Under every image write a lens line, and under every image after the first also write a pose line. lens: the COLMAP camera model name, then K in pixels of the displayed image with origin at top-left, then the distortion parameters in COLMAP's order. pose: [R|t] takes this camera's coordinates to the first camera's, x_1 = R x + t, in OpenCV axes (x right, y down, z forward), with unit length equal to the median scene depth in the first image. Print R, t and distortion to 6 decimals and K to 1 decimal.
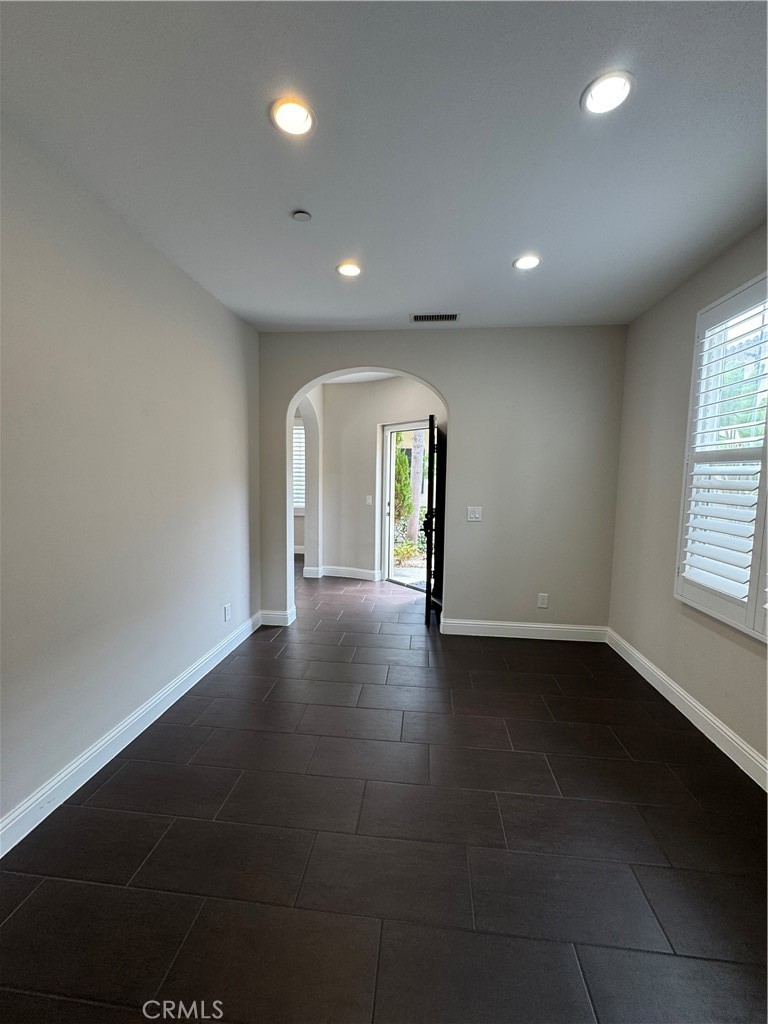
lens RADIAL K [[412.2, 0, 384.0], [0, 412.2, 512.0], [0, 0, 1]] dist [-0.001690, -0.000116]
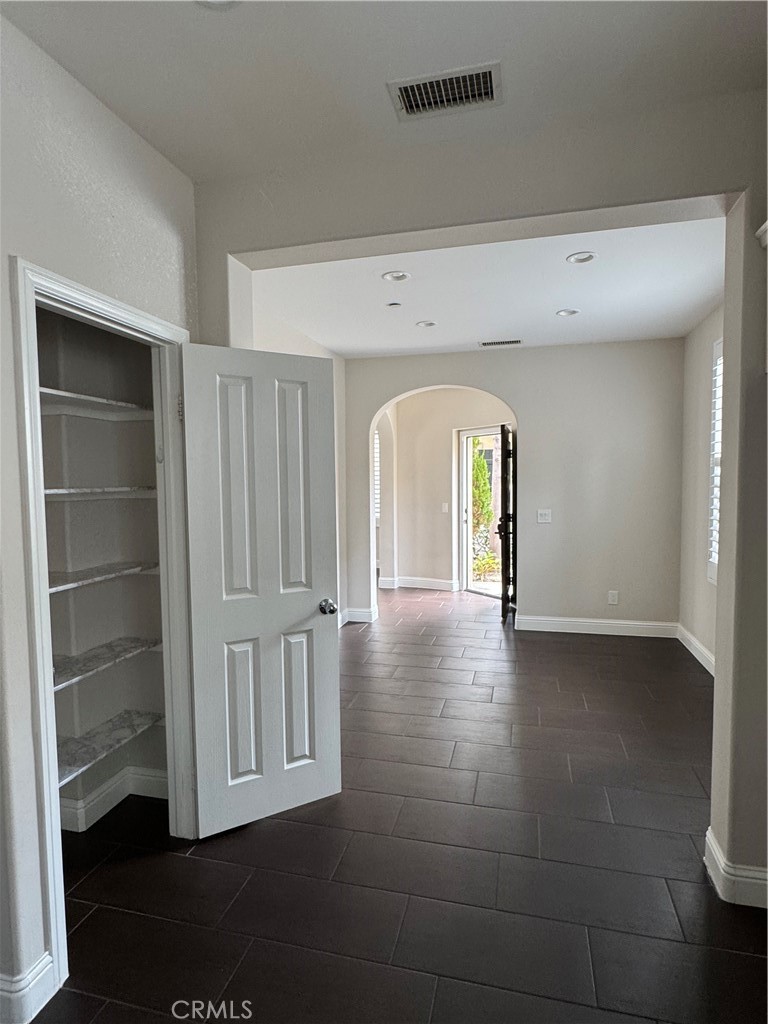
lens RADIAL K [[562.4, 0, 384.0], [0, 562.4, 512.0], [0, 0, 1]] dist [-0.001784, -0.000128]
pose [[0.989315, -0.017054, -0.144794, 0.012857], [0.012320, 0.999362, -0.033529, 0.025666], [0.145273, 0.031387, 0.988894, -0.343855]]
